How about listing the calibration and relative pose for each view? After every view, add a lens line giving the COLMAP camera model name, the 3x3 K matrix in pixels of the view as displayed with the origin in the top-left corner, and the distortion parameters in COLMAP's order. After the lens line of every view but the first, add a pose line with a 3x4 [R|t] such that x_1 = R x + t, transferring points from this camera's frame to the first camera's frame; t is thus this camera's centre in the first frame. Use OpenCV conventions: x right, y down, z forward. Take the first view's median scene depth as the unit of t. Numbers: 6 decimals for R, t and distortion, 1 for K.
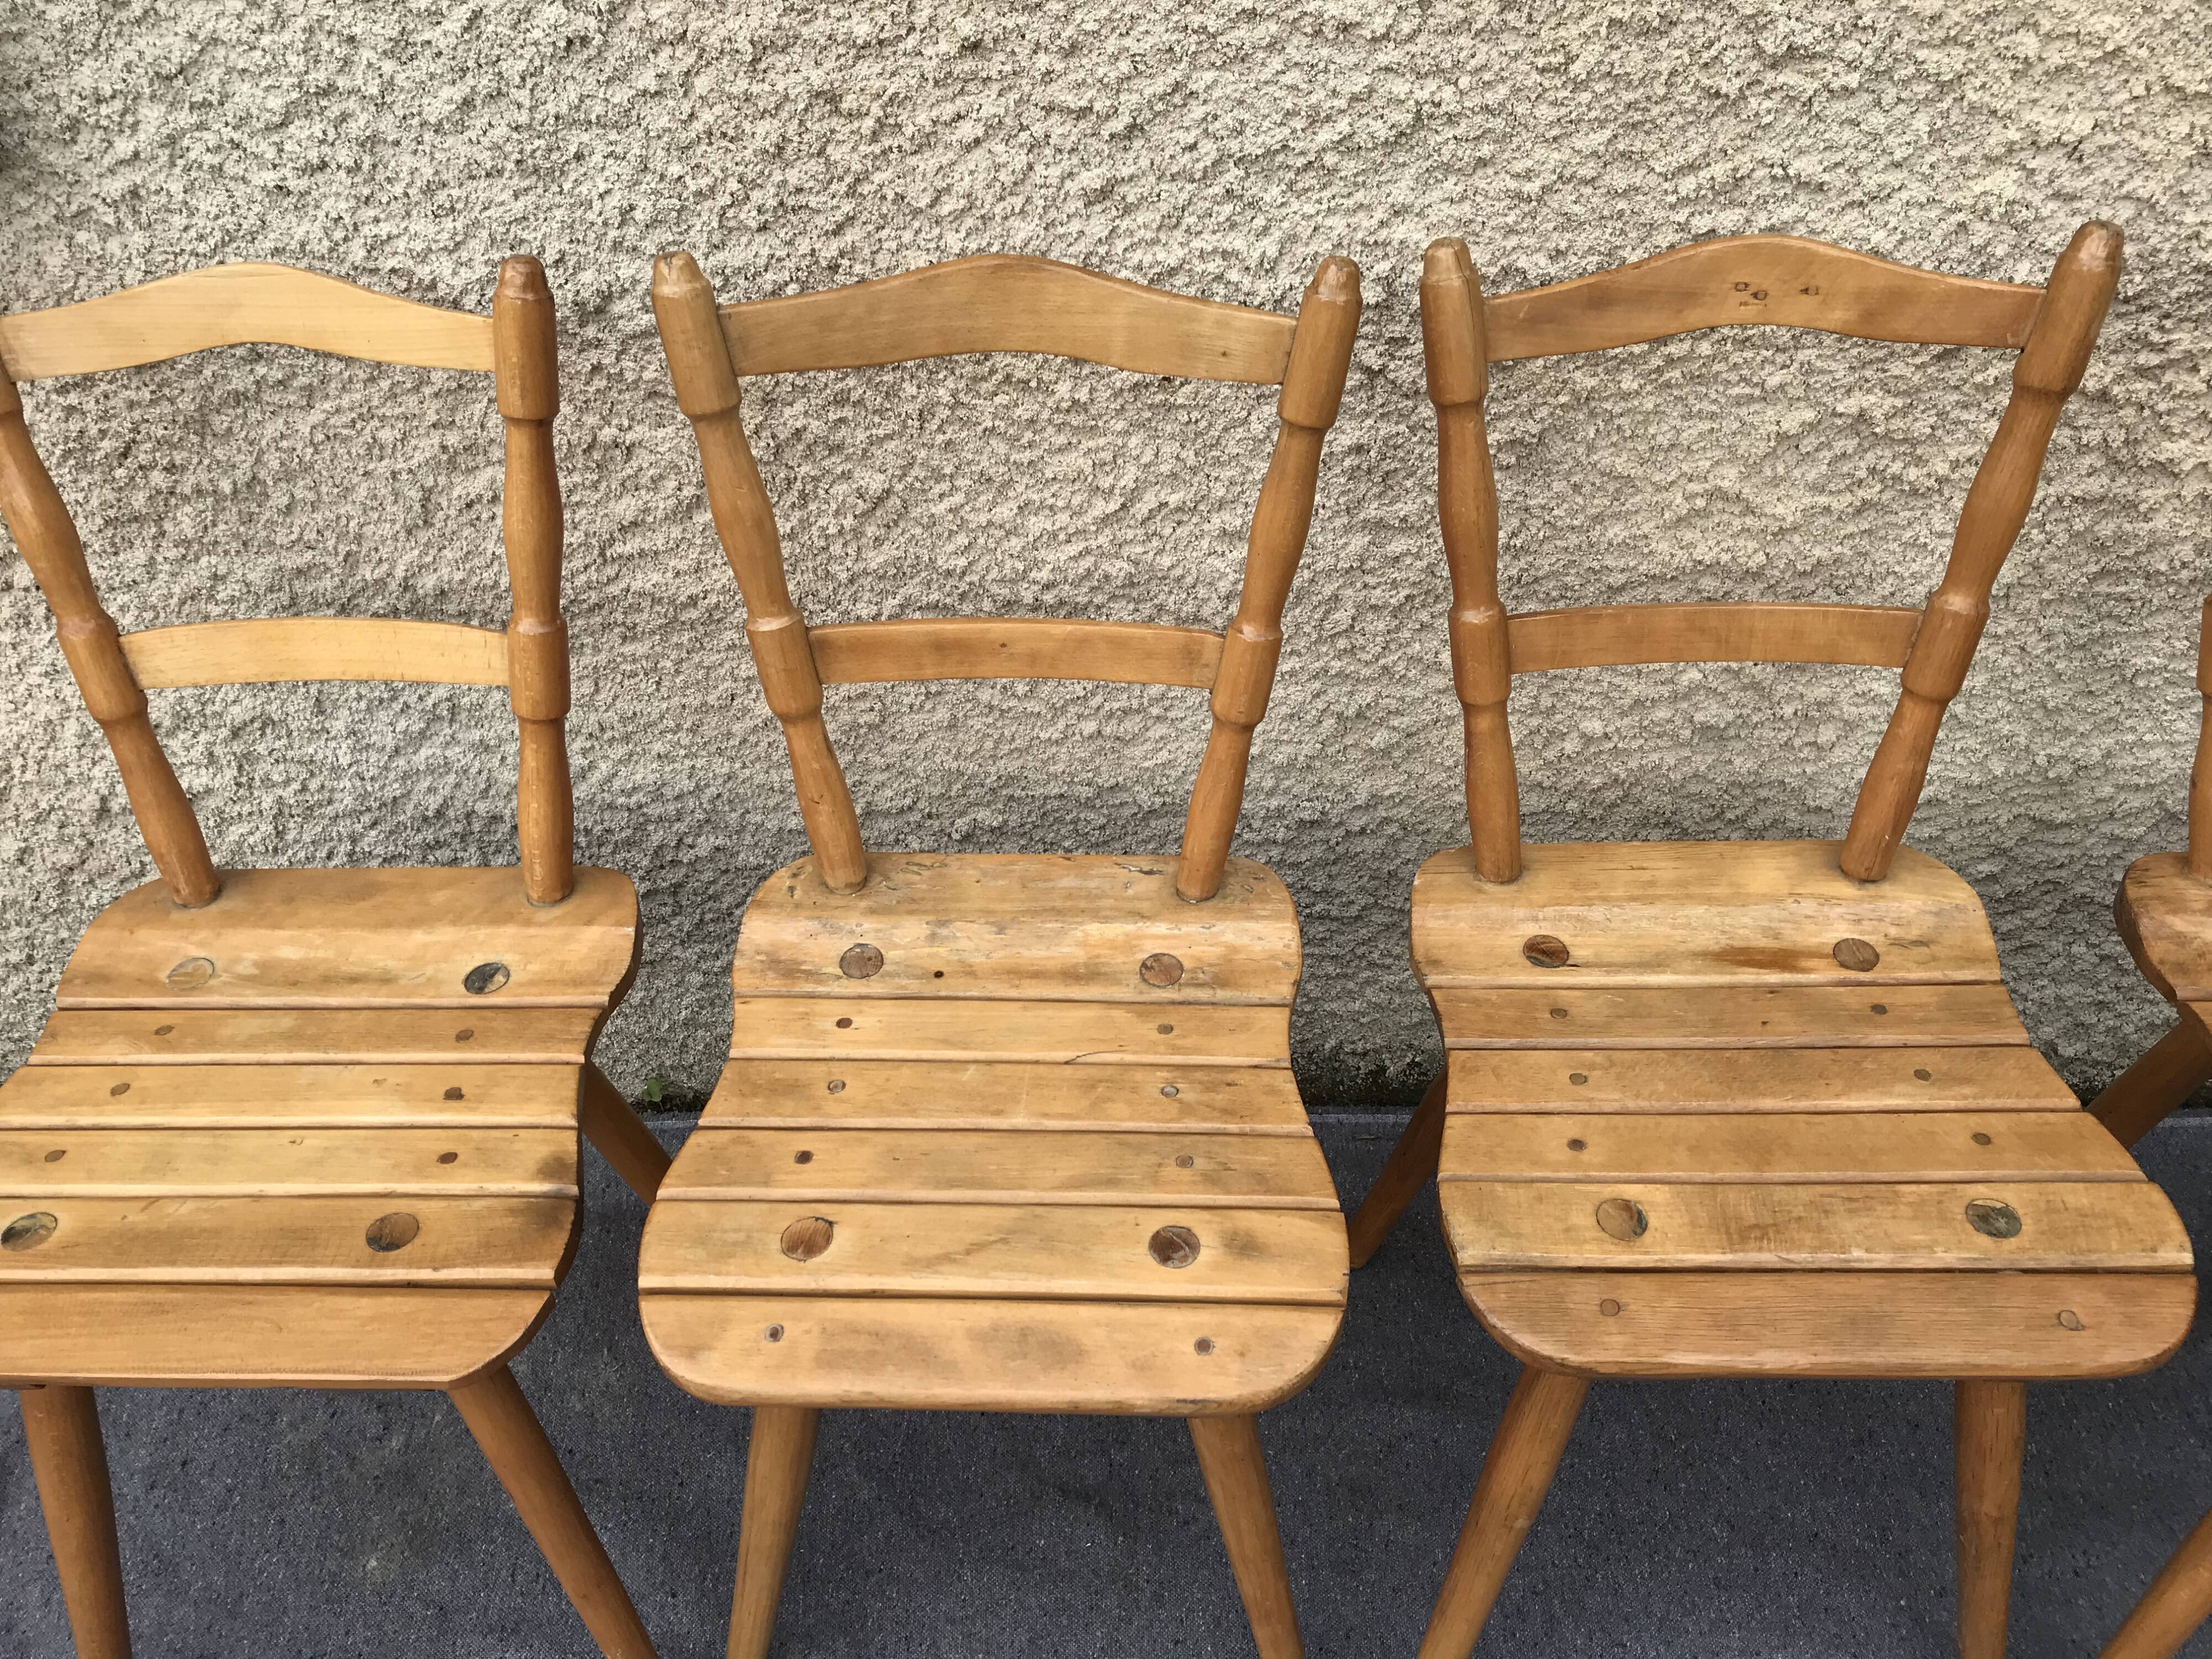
lens RADIAL K [[1812.5, 0, 1105.7], [0, 1812.5, 817.0], [0, 0, 1]] dist [0.032101, -0.025731]
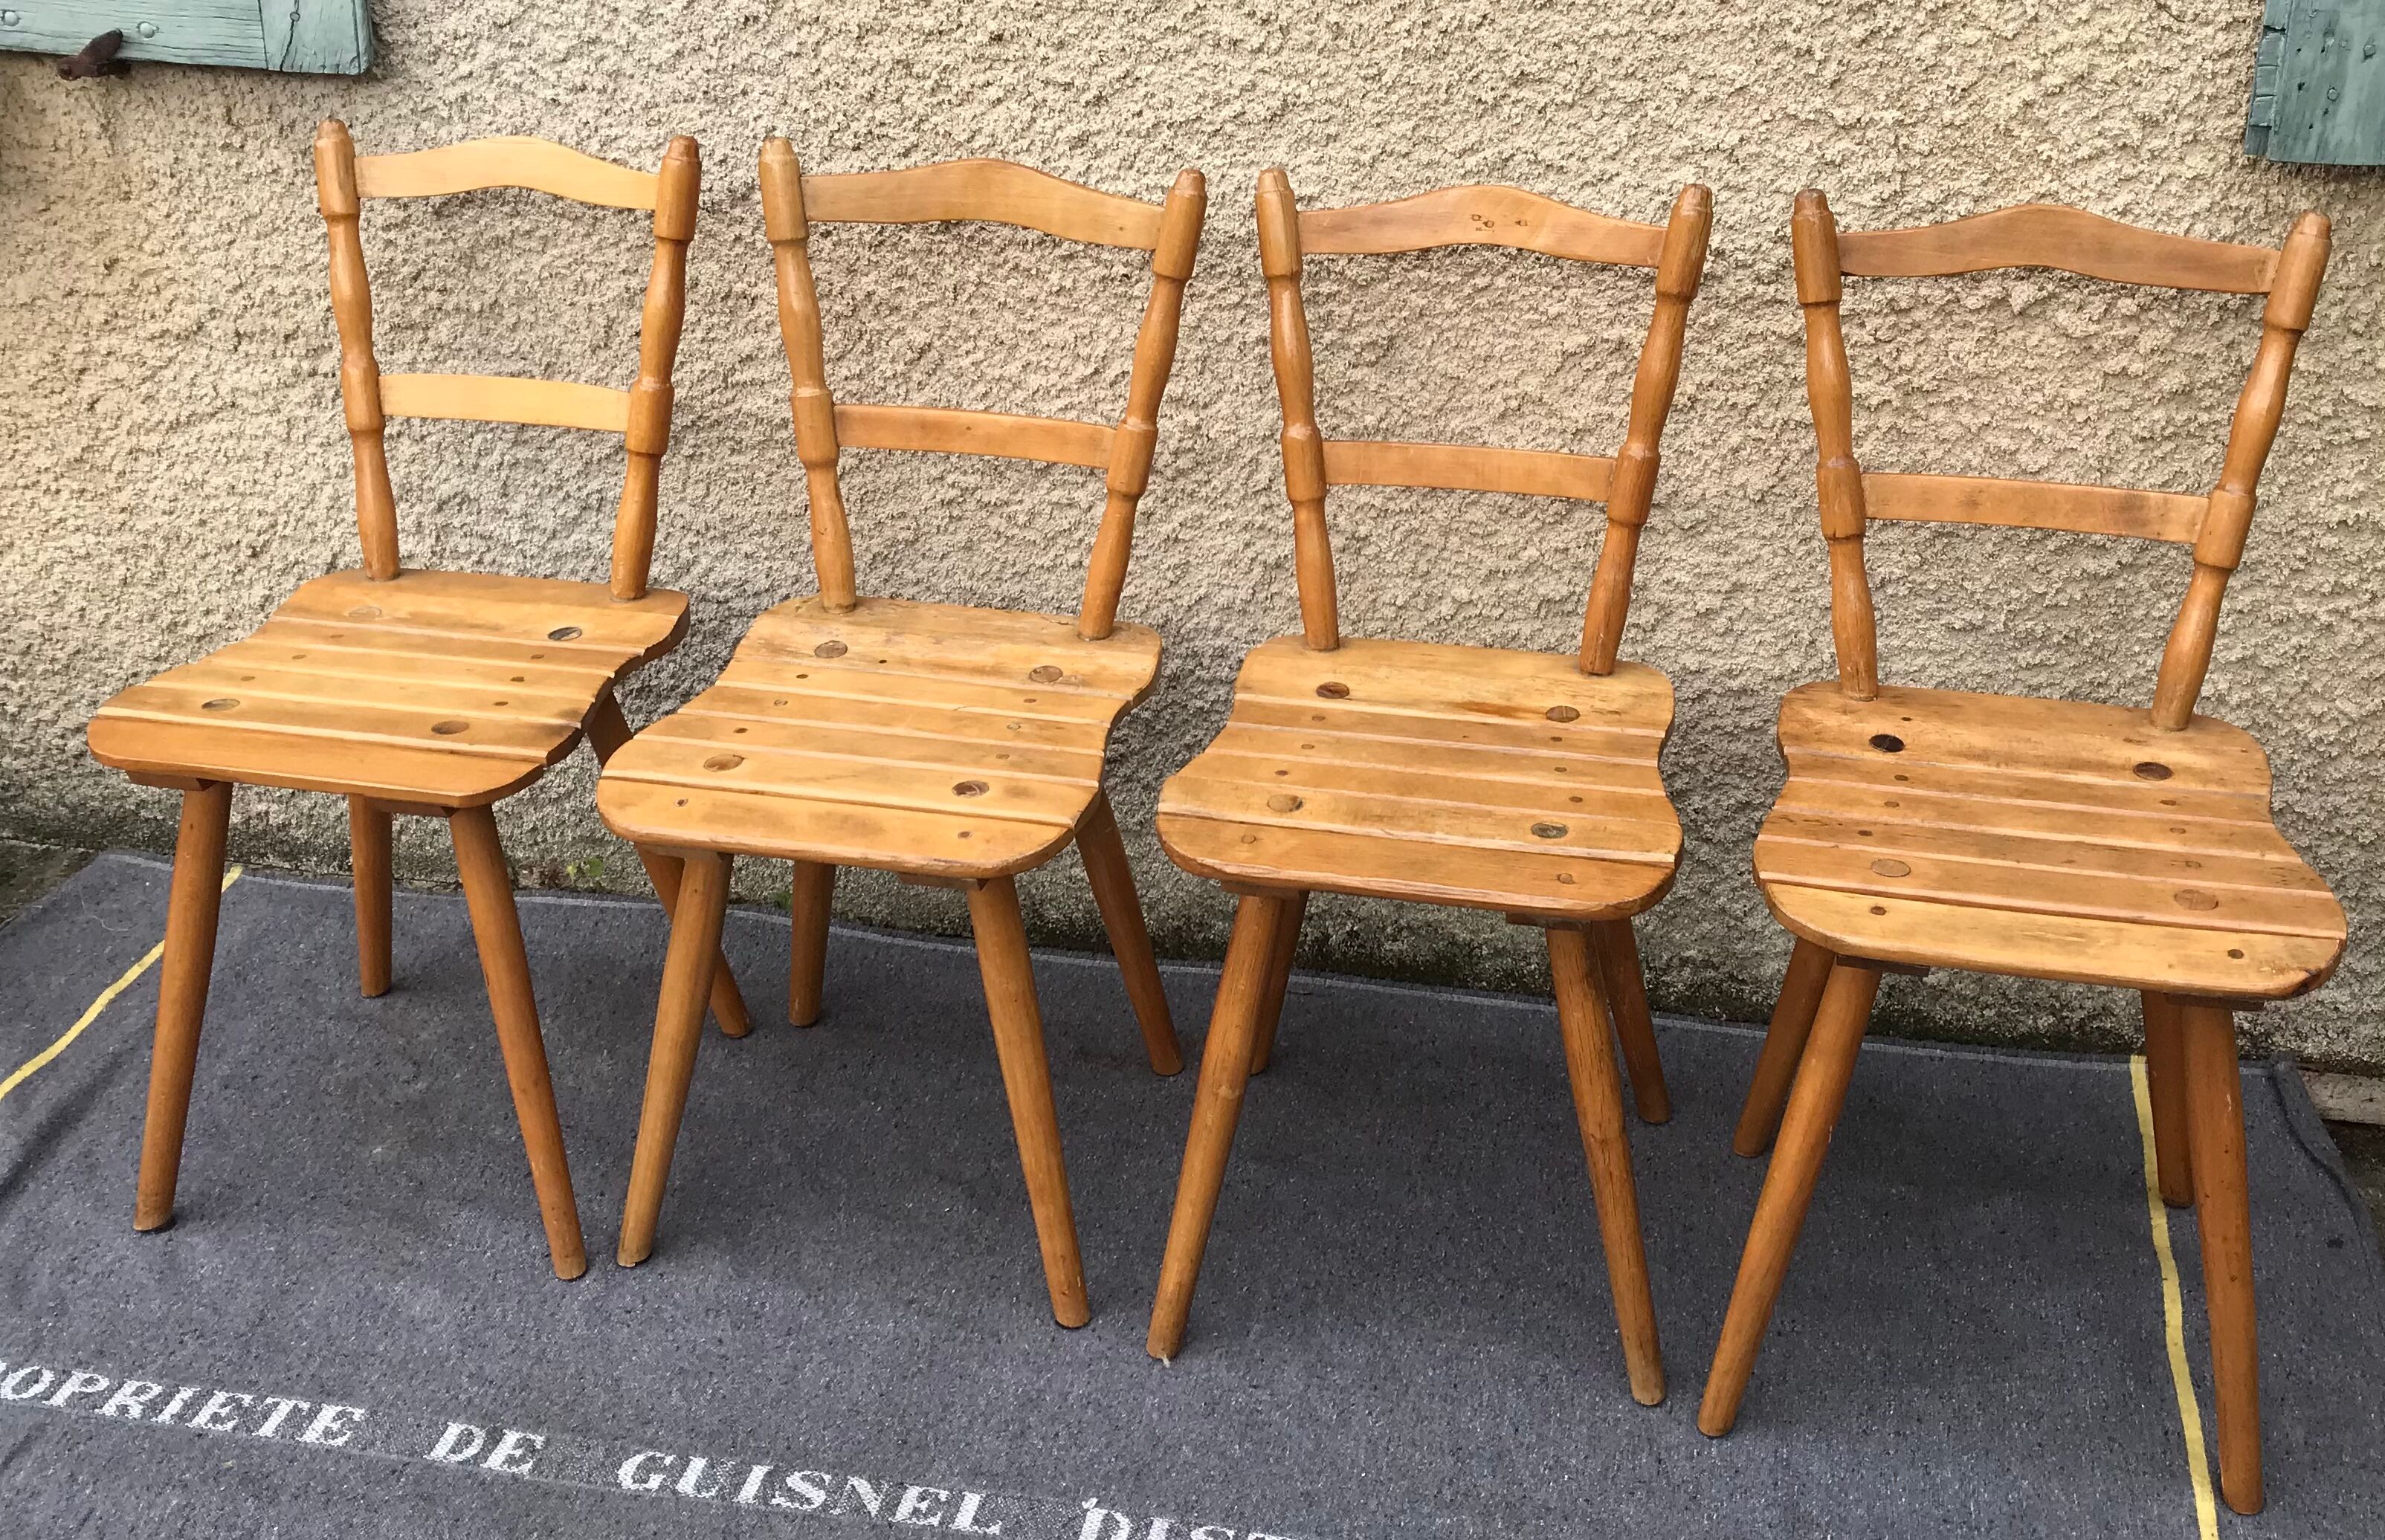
lens RADIAL K [[2455.3, 0, 1323.9], [0, 2455.3, 517.6], [0, 0, 1]] dist [0.060296, 0.000000]
pose [[0.984682, 0.090787, -0.148859, 0.481587], [-0.133898, 0.940575, -0.312075, 0.502862], [0.111681, 0.327227, 0.938323, -0.694775]]
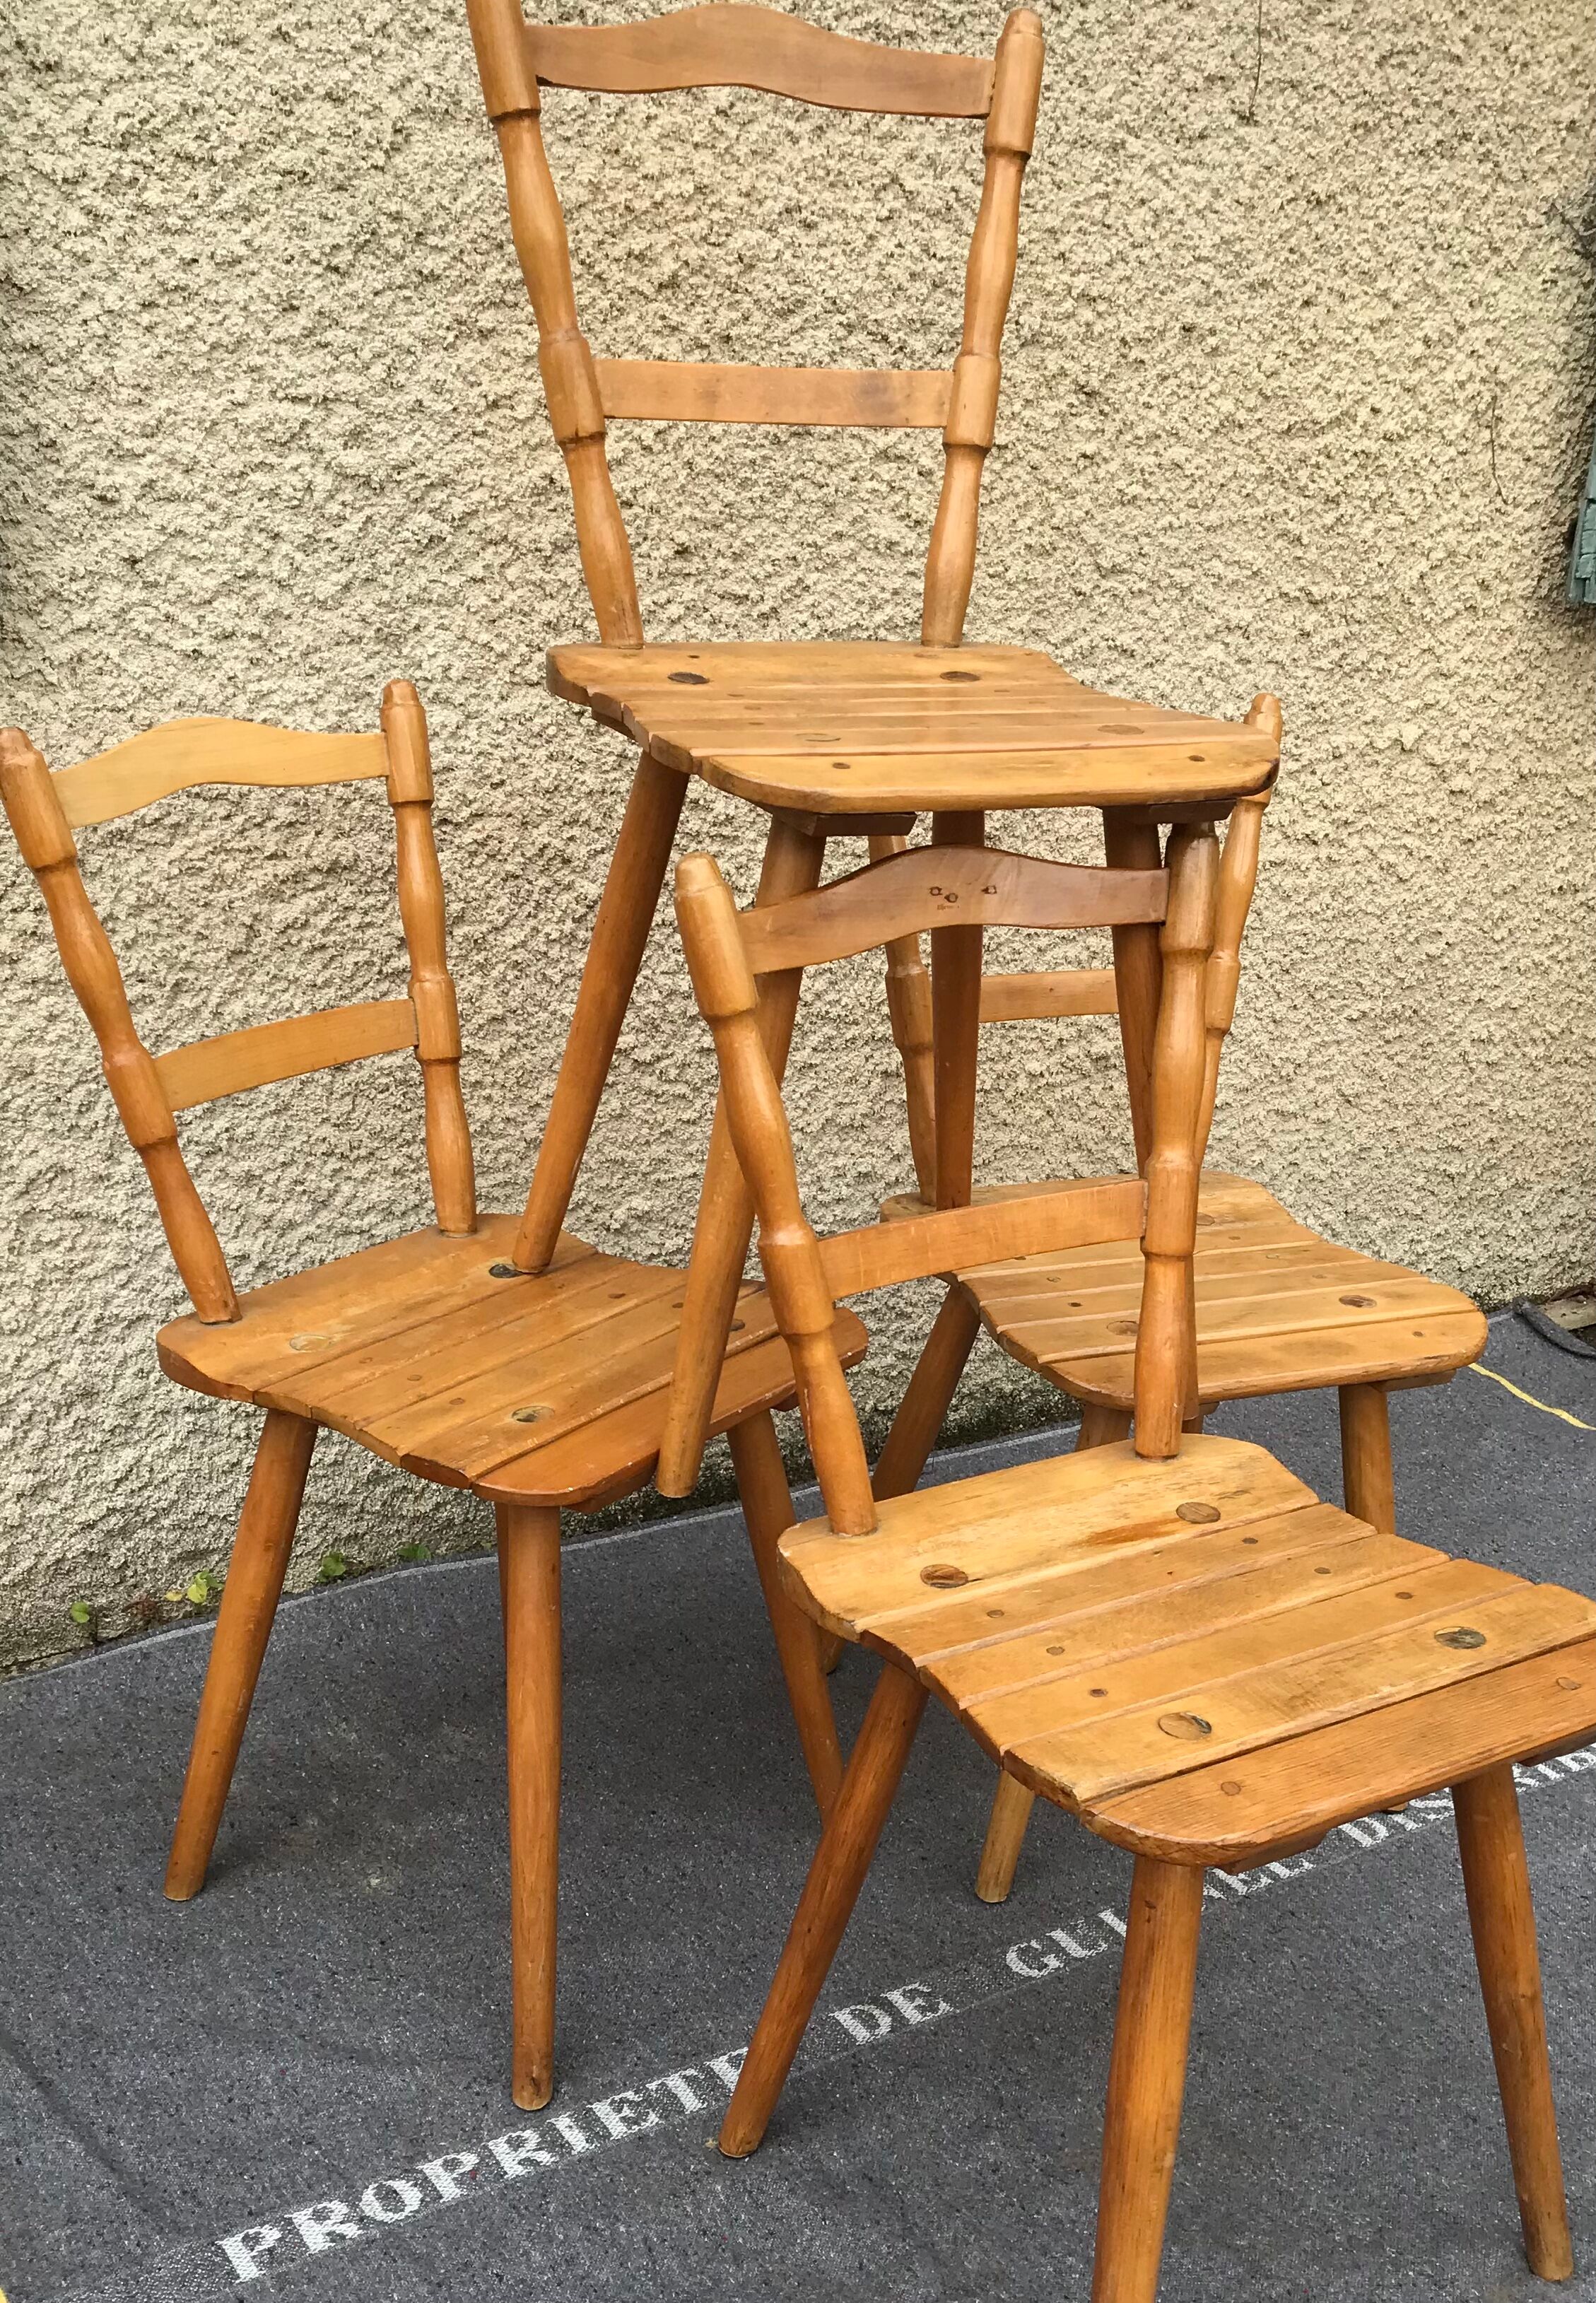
lens RADIAL K [[2347.3, 0, 821.0], [0, 2347.3, 1391.8], [0, 0, 1]] dist [0.017745, 0.000000]
pose [[0.834448, -0.158629, 0.527763, -0.970516], [0.298170, 0.935350, -0.190301, 0.541405], [-0.463456, 0.316159, 0.827800, -0.368155]]
